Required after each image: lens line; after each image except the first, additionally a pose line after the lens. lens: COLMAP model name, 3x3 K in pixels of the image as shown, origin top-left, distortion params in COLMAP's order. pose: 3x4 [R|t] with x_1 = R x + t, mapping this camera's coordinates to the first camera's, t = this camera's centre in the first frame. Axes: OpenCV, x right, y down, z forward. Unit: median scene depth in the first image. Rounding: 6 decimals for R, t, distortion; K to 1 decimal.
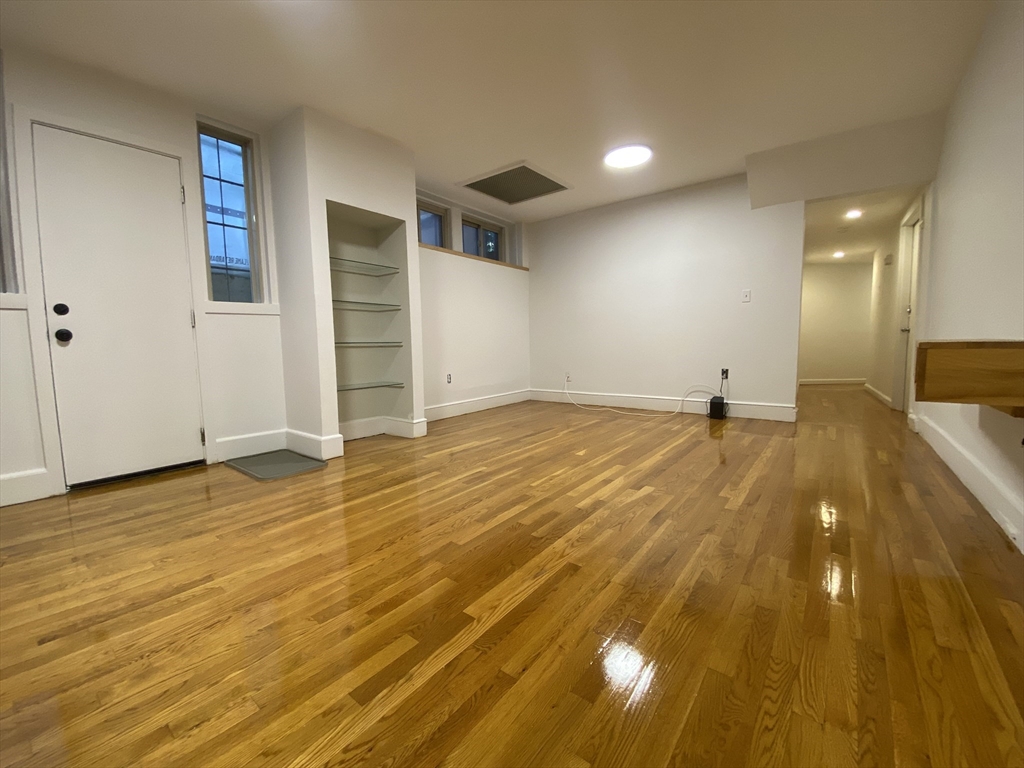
lens RADIAL K [[409.8, 0, 508.9], [0, 409.8, 380.7], [0, 0, 1]] dist [0.051921, -0.044392]
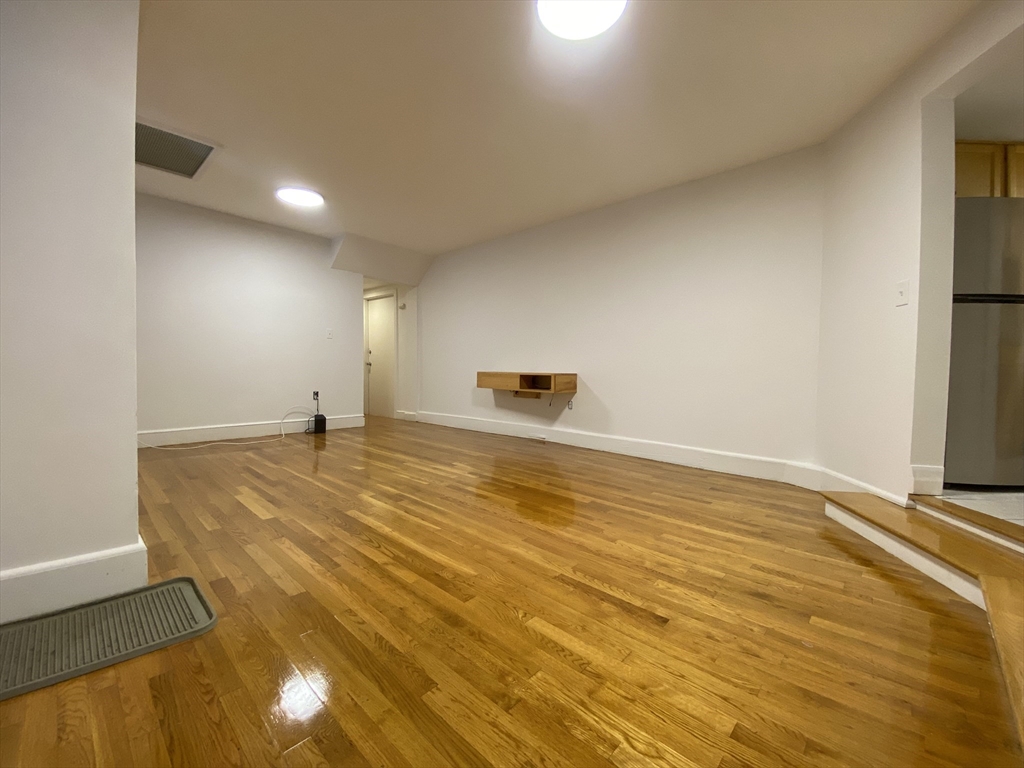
lens RADIAL K [[409.8, 0, 508.9], [0, 409.8, 380.7], [0, 0, 1]] dist [0.051921, -0.044392]
pose [[0.091272, -0.010207, 0.995774, -1.138805], [0.075302, 0.997155, 0.003319, -0.039615], [-0.992975, 0.074681, 0.091781, 0.613123]]
